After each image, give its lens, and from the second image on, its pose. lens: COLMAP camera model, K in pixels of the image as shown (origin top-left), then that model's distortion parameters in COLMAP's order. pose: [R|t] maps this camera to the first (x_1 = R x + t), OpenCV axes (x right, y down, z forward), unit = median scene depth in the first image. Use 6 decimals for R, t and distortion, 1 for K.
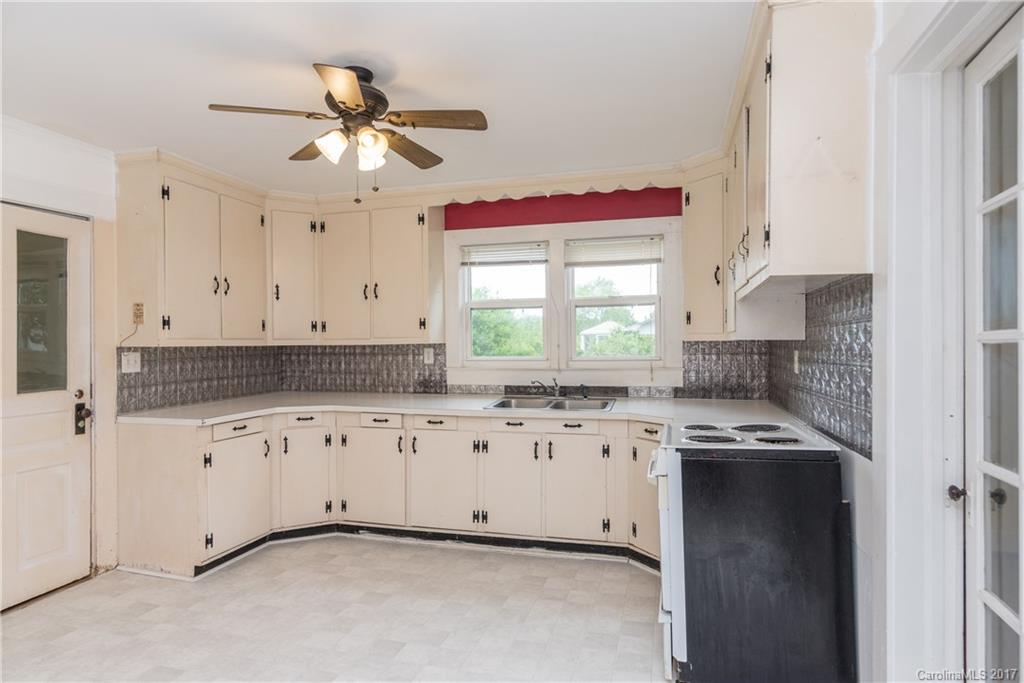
lens RADIAL K [[587.8, 0, 516.6], [0, 587.8, 345.0], [0, 0, 1]] dist [0.001242, 0.000178]
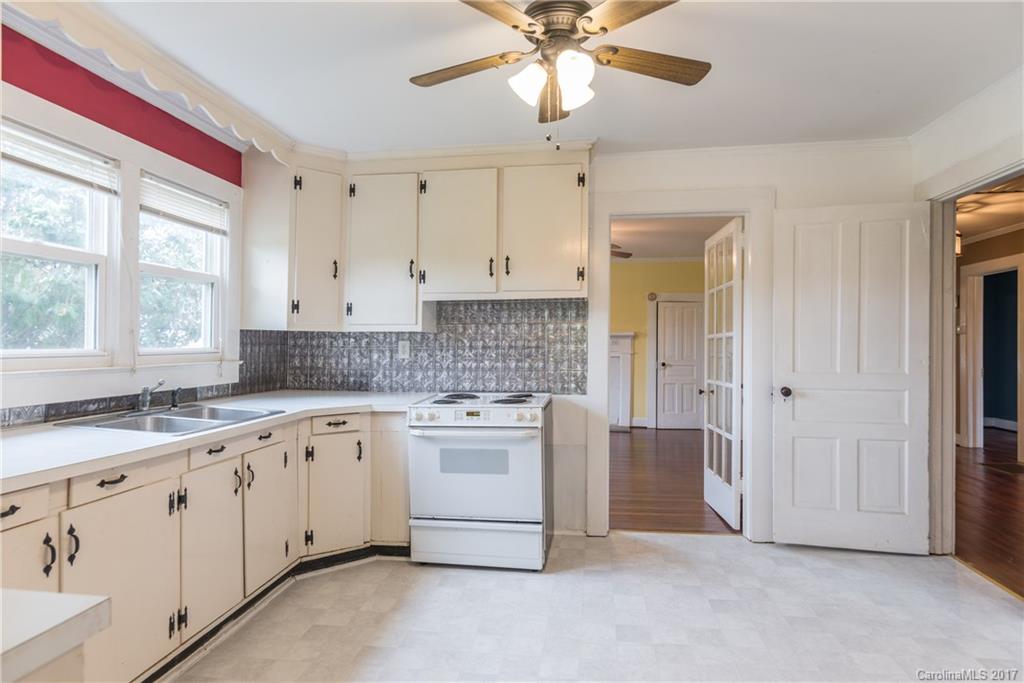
lens RADIAL K [[587.8, 0, 516.6], [0, 587.8, 345.0], [0, 0, 1]] dist [0.001242, 0.000178]
pose [[-0.135850, 0.000668, 0.990729, -0.707919], [-0.008959, 0.999958, -0.001902, 0.015168], [-0.990689, -0.009134, -0.135838, 0.769650]]
